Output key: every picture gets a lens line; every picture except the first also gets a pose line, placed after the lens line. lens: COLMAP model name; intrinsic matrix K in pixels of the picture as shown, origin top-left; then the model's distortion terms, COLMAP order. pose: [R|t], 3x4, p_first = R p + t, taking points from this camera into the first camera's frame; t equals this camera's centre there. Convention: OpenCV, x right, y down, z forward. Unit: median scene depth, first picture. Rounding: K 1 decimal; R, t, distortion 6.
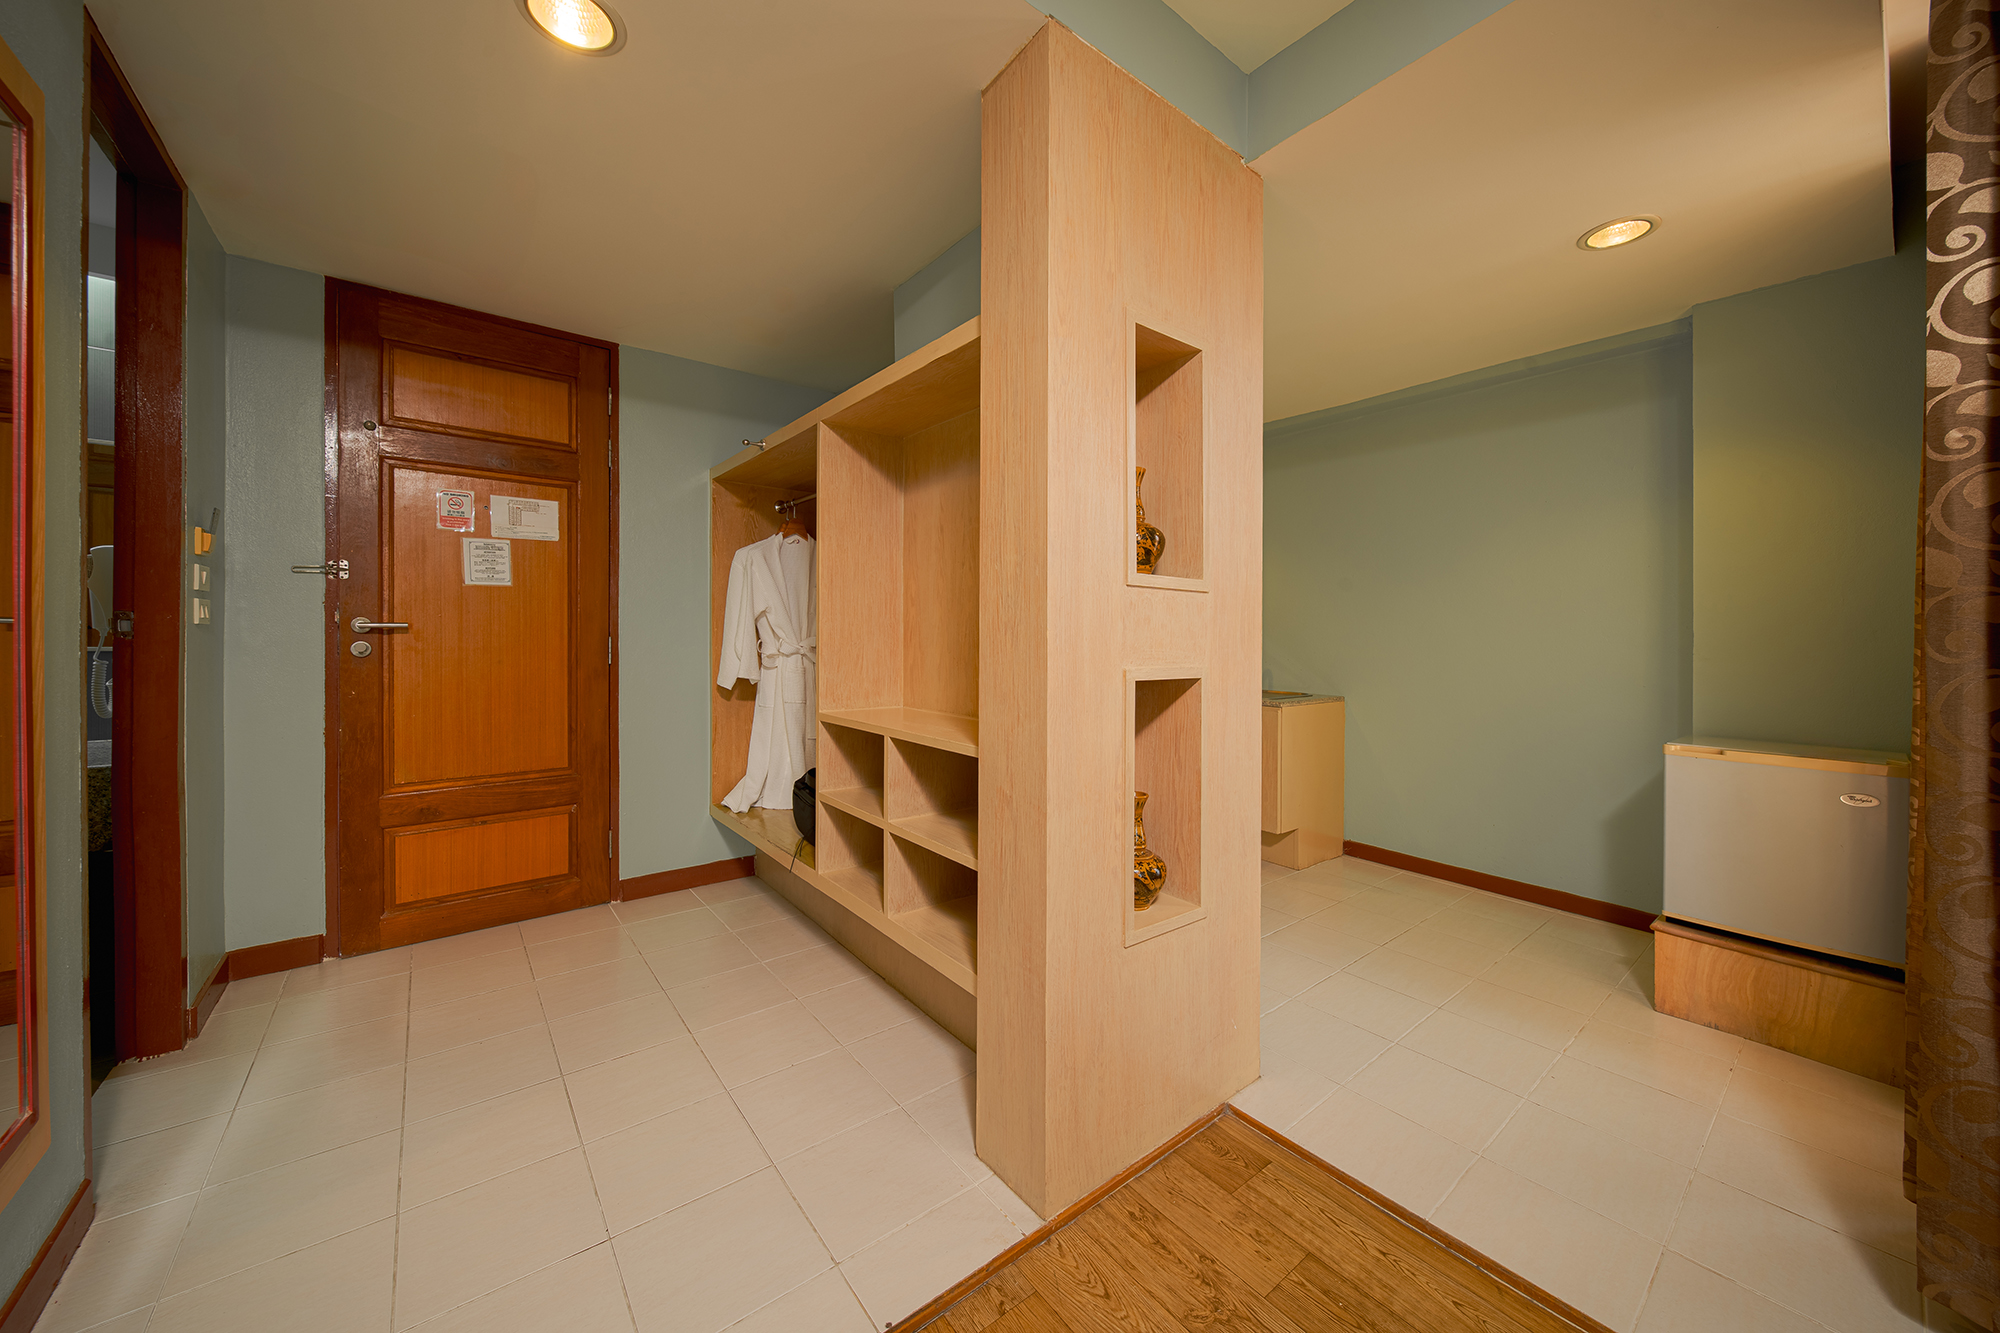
lens RADIAL K [[736.4, 0, 1006.3], [0, 736.4, 645.8], [0, 0, 1]] dist [-0.008456, 0.000207]
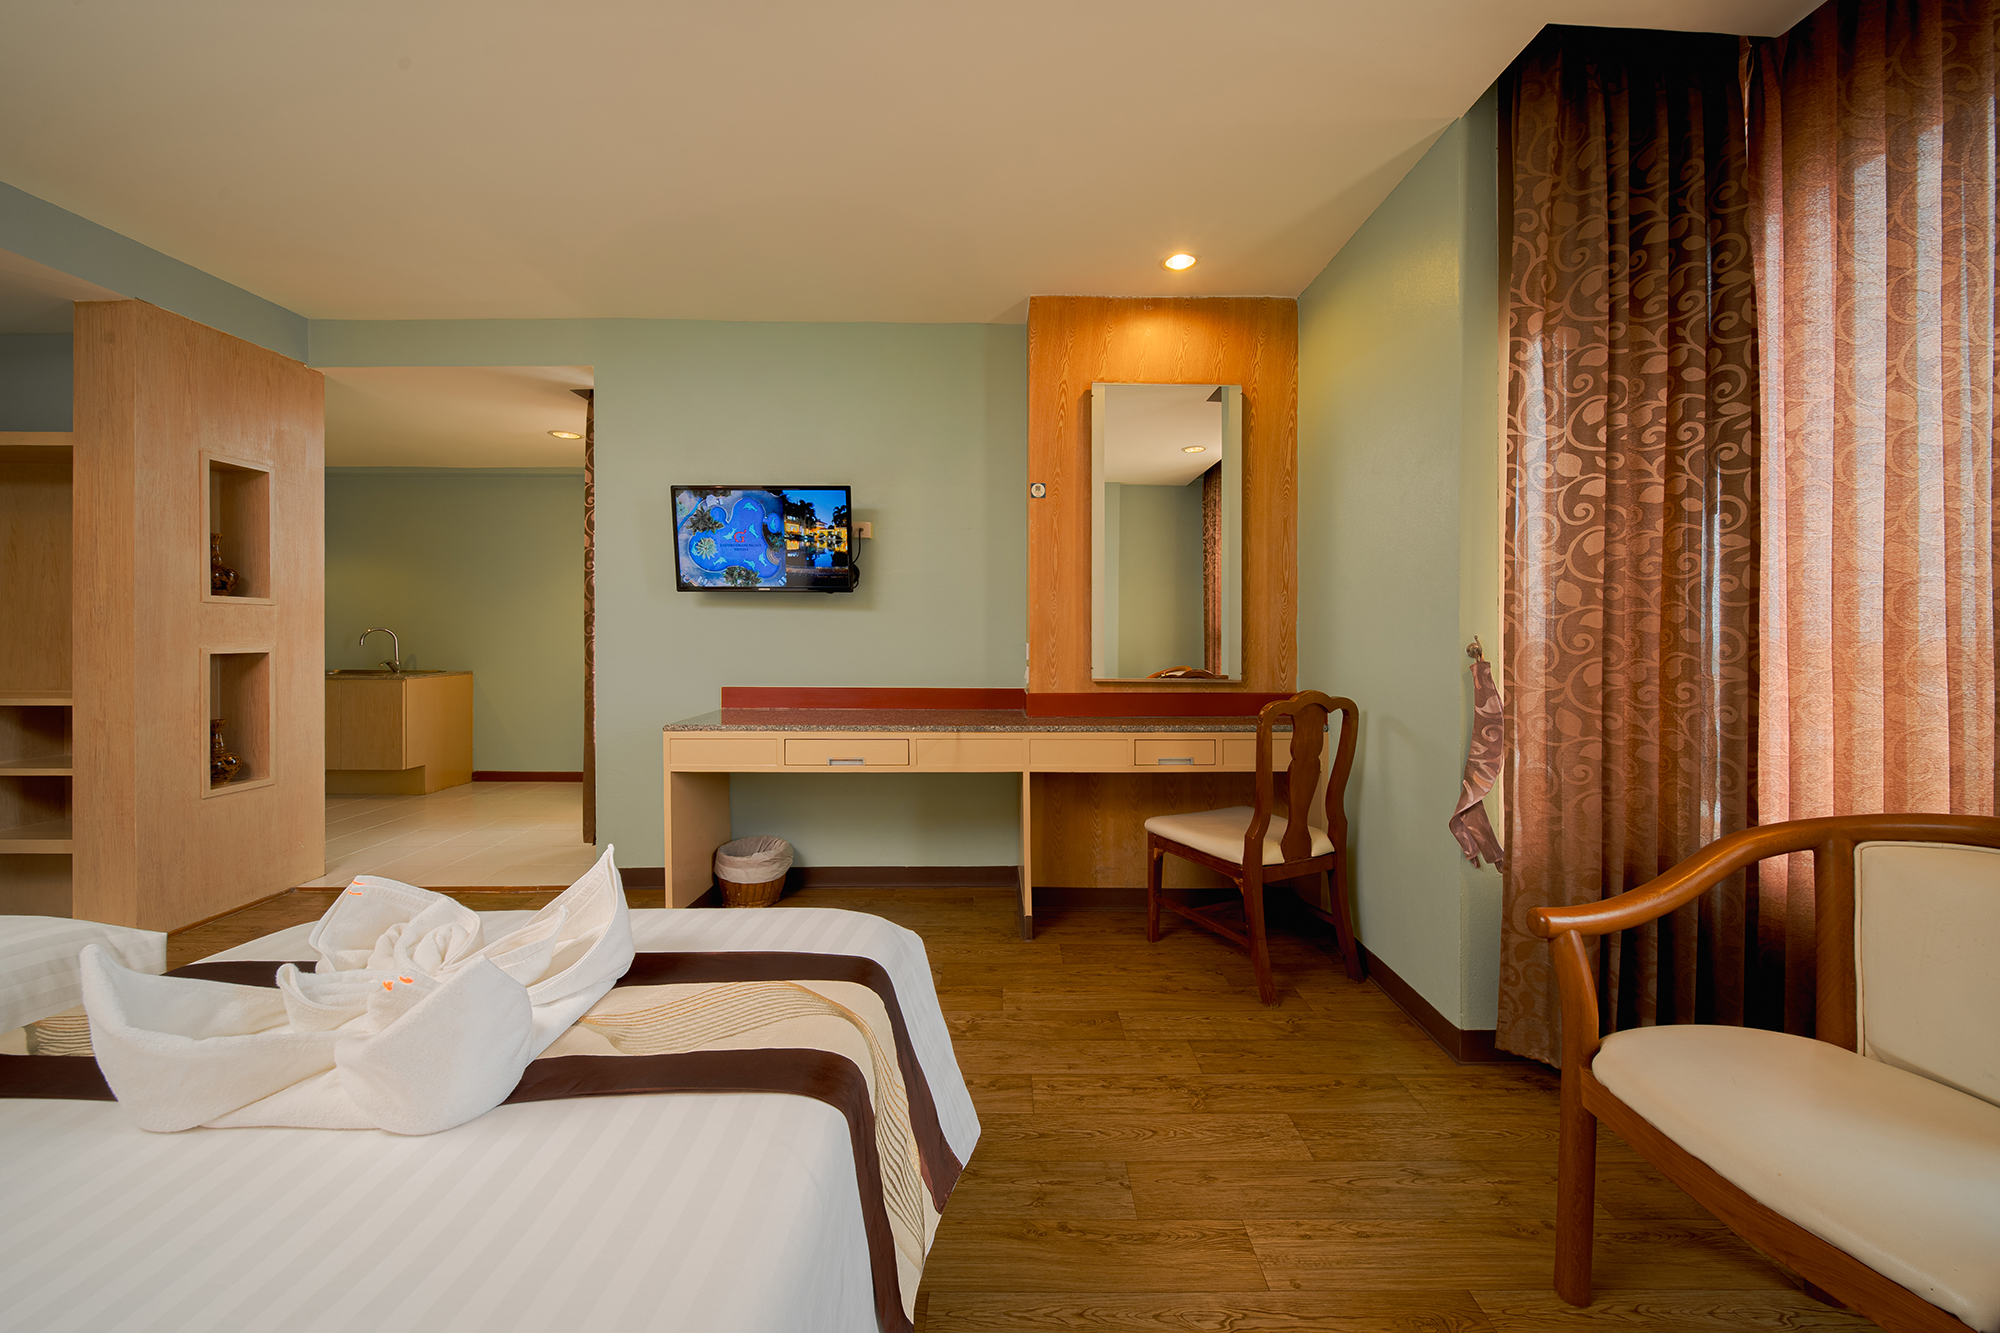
lens RADIAL K [[736.4, 0, 1030.3], [0, 736.4, 631.4], [0, 0, 1]] dist [-0.008456, 0.000207]
pose [[0.604936, -0.004567, 0.796261, -0.032978], [0.009991, 0.999948, -0.001855, 0.014126], [-0.796211, 0.009077, 0.604950, -1.645333]]
